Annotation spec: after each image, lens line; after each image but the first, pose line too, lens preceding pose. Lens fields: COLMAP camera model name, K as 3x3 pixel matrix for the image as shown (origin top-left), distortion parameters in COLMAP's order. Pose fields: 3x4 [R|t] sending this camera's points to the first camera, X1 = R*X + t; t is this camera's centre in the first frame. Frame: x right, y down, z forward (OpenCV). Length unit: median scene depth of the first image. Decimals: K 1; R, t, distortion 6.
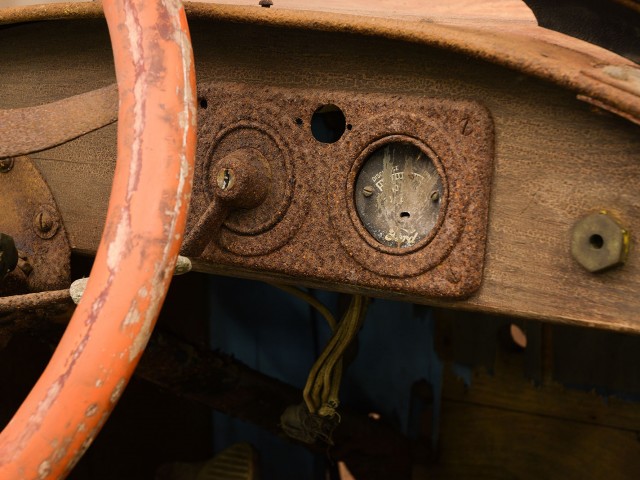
lens RADIAL K [[1874.7, 0, 320.0], [0, 1874.7, 240.0], [0, 0, 1]] dist [0.162369, 0.858877]
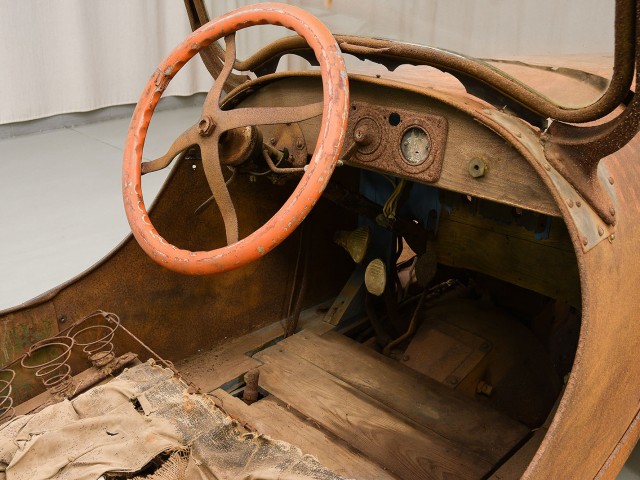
lens RADIAL K [[1620.0, 0, 320.0], [0, 1620.0, 240.0], [0, 0, 1]] dist [0.097054, 0.295988]
pose [[0.976419, 0.097182, -0.192775, 0.402555], [-0.079140, 0.991916, 0.099199, -0.118097], [0.200857, -0.081604, 0.976216, -1.537978]]
